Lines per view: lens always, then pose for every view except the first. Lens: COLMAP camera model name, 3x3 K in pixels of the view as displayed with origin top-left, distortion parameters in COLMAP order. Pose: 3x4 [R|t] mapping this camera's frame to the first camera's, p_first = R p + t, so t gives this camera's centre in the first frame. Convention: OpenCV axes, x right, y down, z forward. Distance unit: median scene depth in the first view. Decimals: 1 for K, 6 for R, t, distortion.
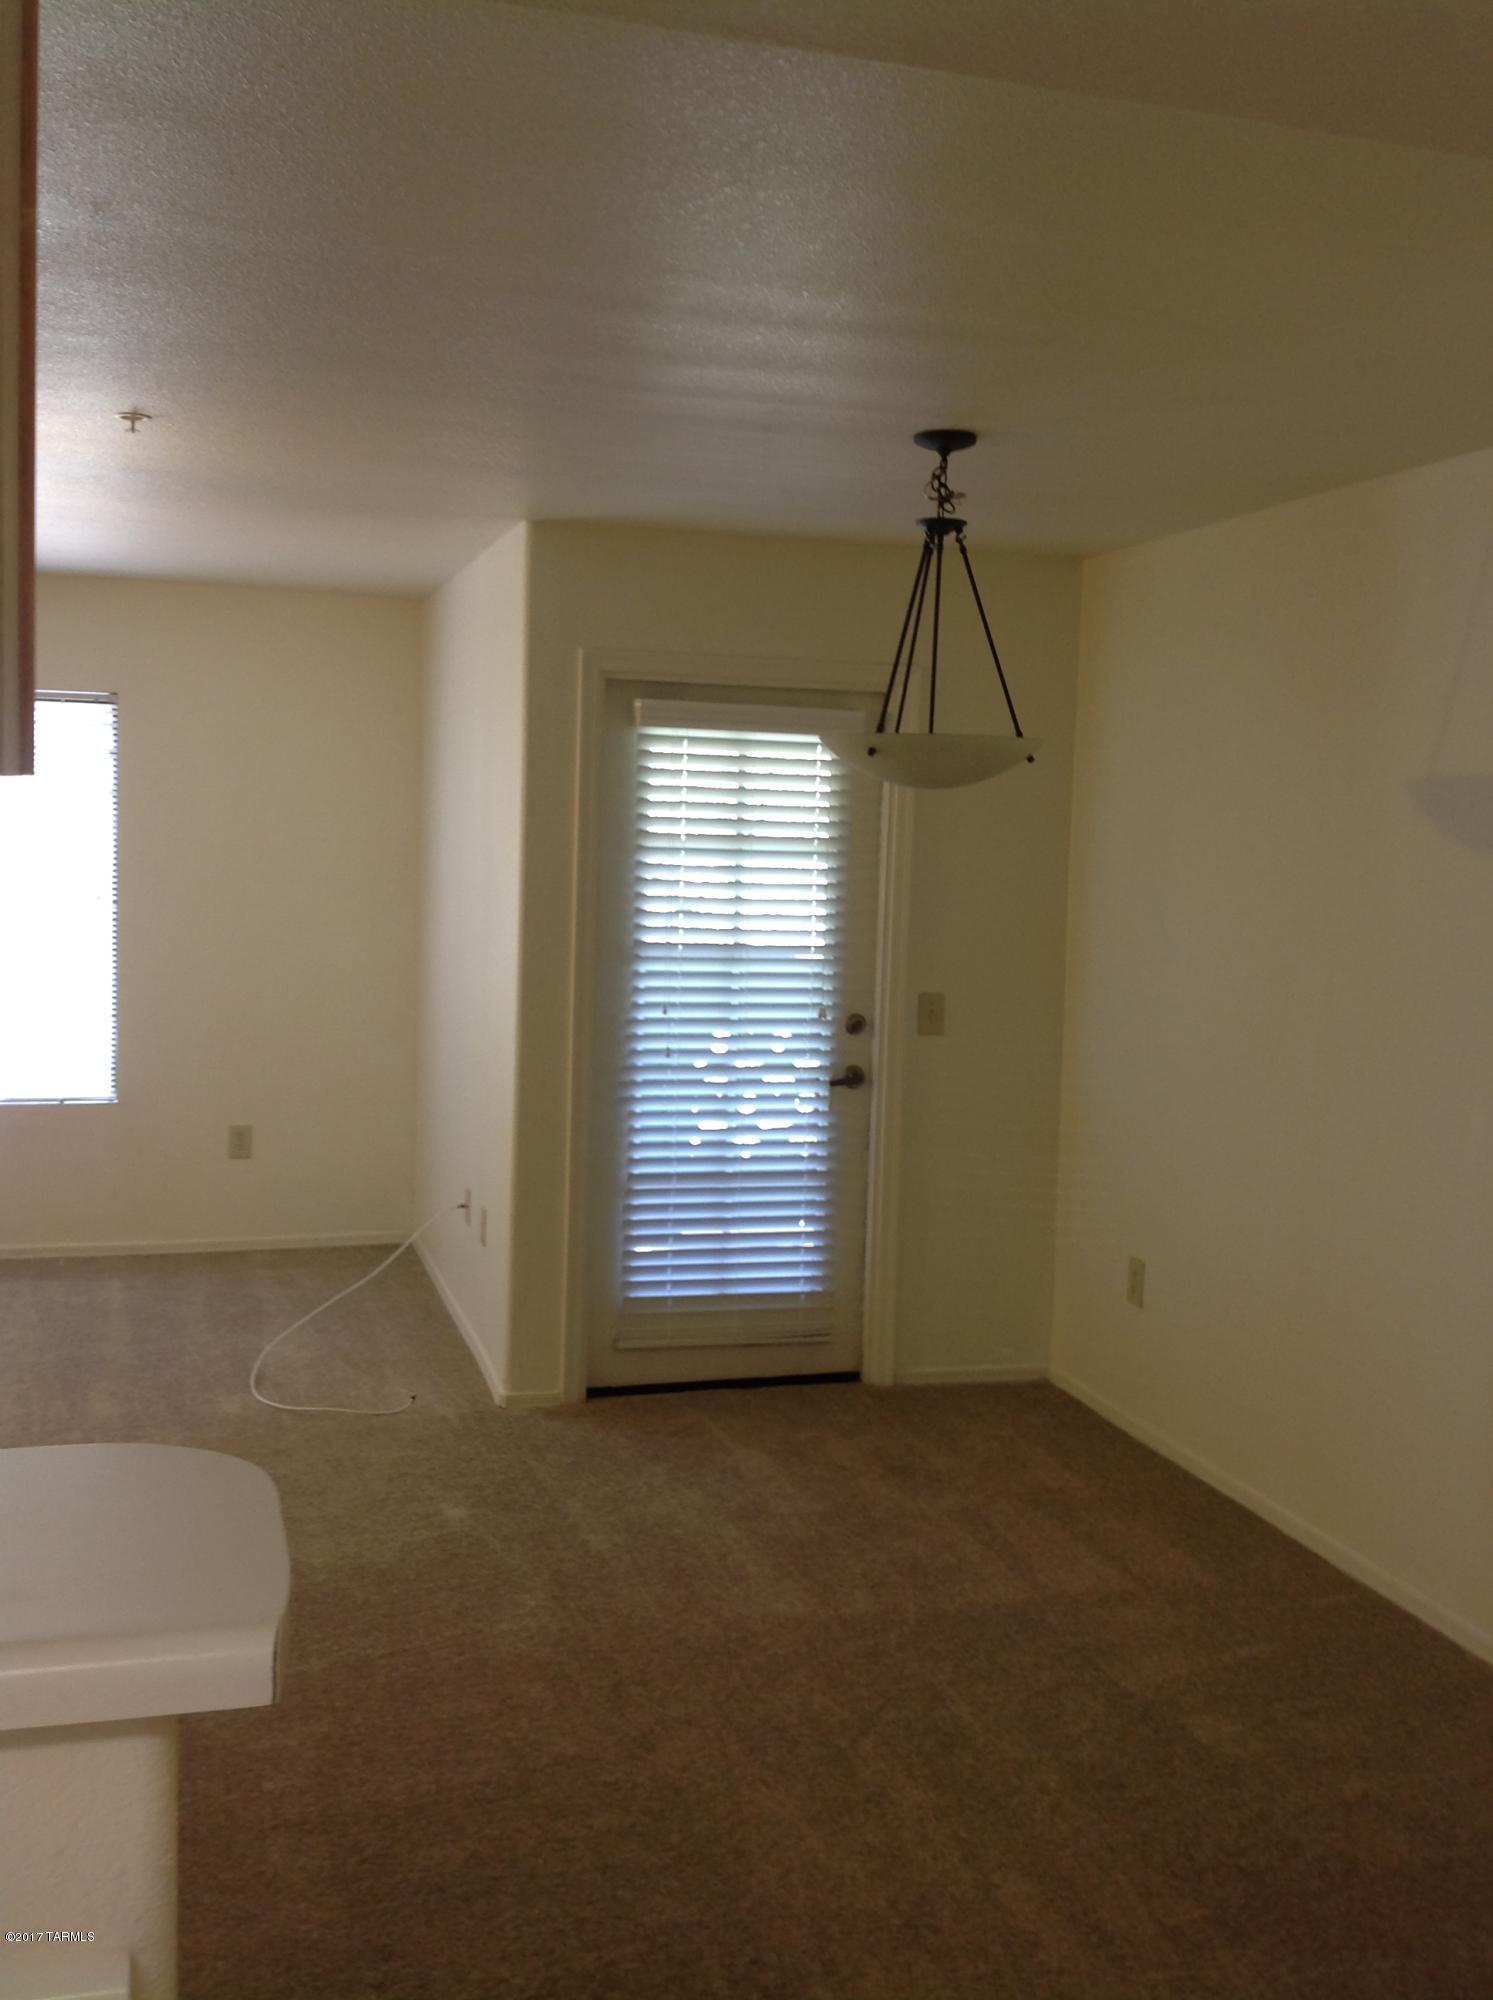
lens RADIAL K [[1865.8, 0, 731.3], [0, 1865.8, 992.3], [0, 0, 1]] dist [0.164249, -0.359282]
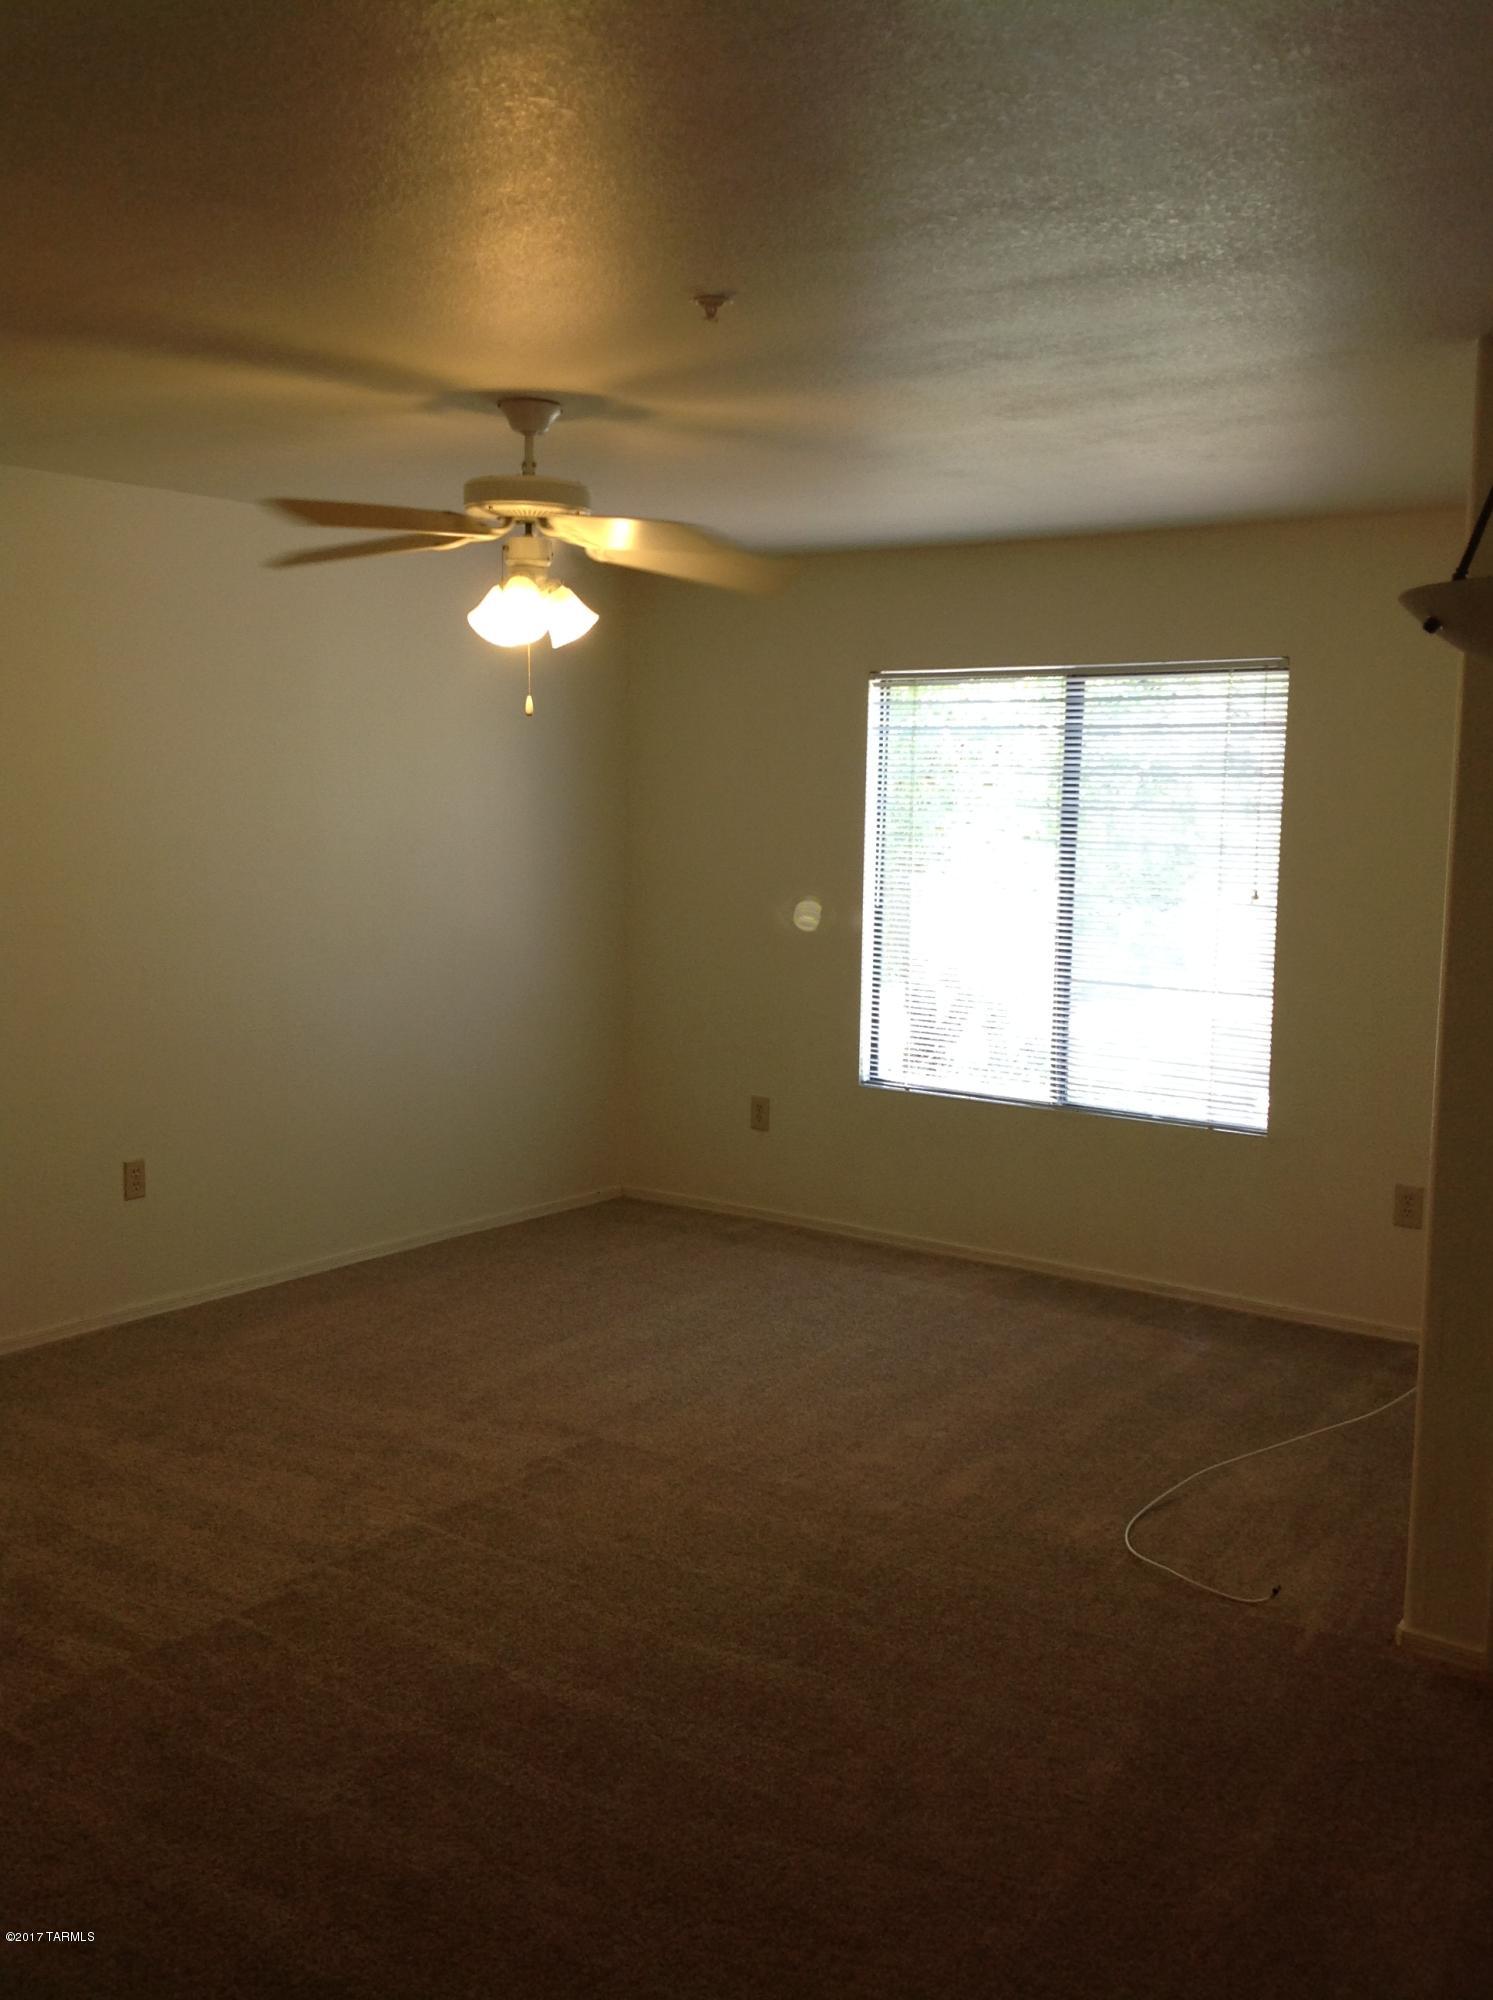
lens RADIAL K [[1865.8, 0, 731.3], [0, 1865.8, 992.3], [0, 0, 1]] dist [0.164249, -0.359282]
pose [[0.603354, 0.065999, -0.794737, 0.235464], [-0.069653, 0.997122, 0.029927, -0.018123], [0.794426, 0.037299, 0.606215, 0.334033]]
